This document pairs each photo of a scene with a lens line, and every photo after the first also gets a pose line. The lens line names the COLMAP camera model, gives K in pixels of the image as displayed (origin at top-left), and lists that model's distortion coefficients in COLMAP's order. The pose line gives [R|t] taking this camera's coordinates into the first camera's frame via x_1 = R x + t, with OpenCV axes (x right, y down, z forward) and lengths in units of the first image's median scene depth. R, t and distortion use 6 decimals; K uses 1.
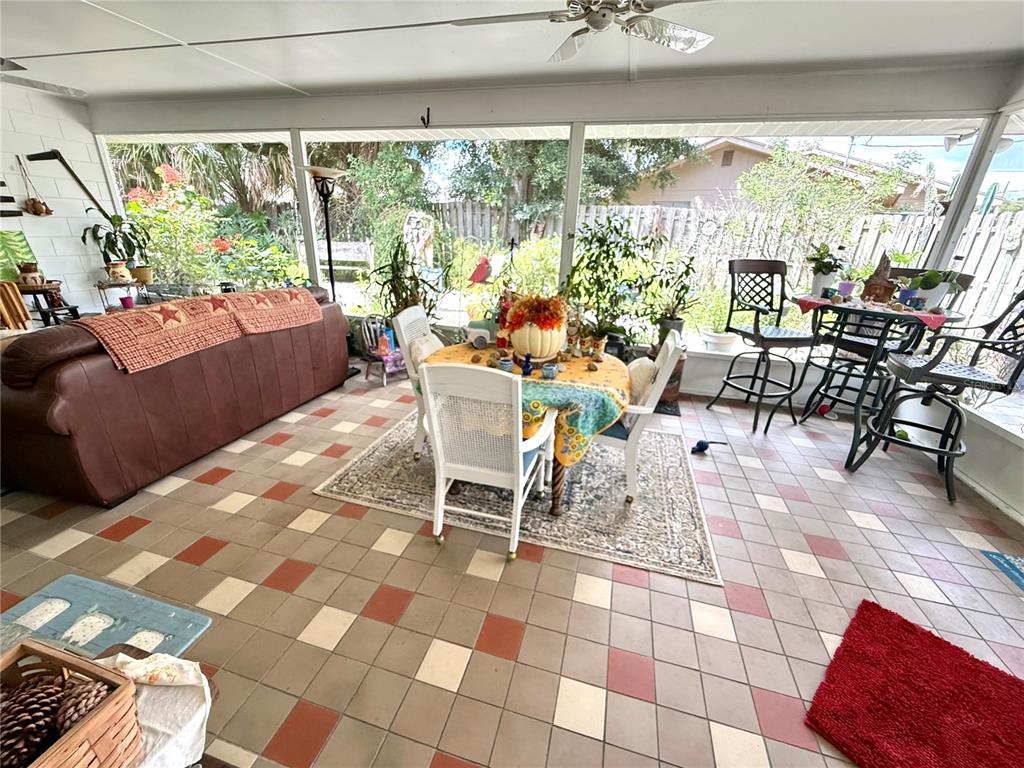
lens RADIAL K [[408.6, 0, 511.4], [0, 408.6, 386.3], [0, 0, 1]] dist [-0.000474, 0.000227]
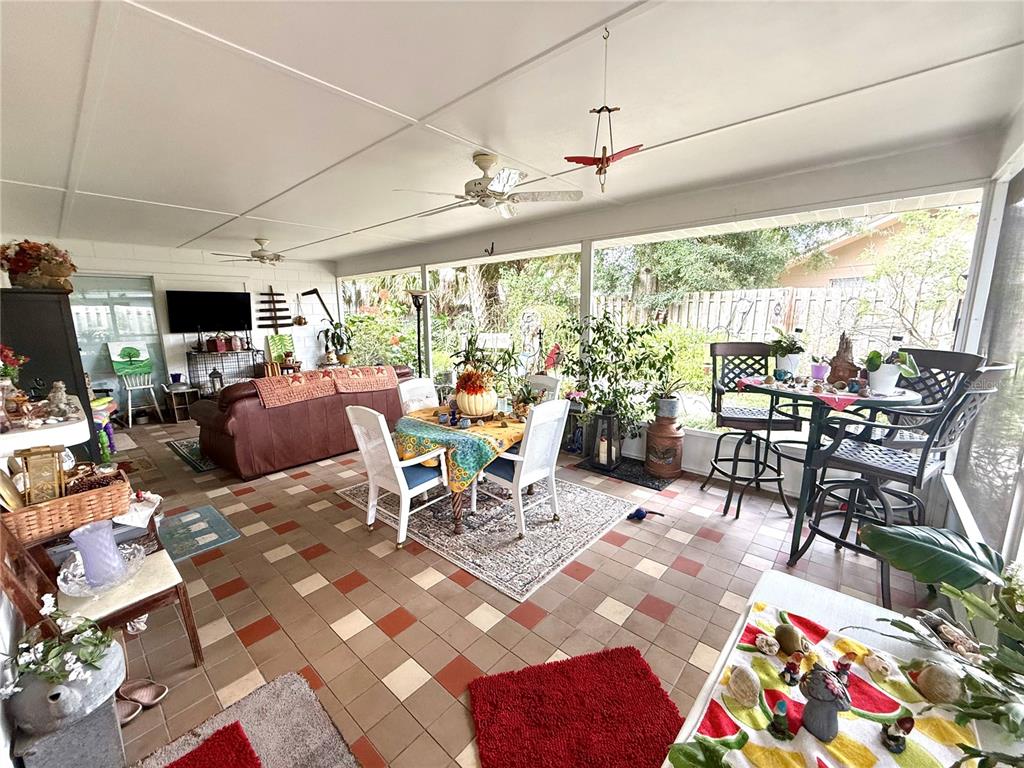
lens RADIAL K [[408.6, 0, 514.7], [0, 408.6, 386.8], [0, 0, 1]] dist [-0.000474, 0.000227]
pose [[0.899200, 0.029019, -0.436575, 0.697482], [-0.114928, 0.978426, -0.171677, 0.048687], [0.422174, 0.204547, 0.883136, -0.149054]]
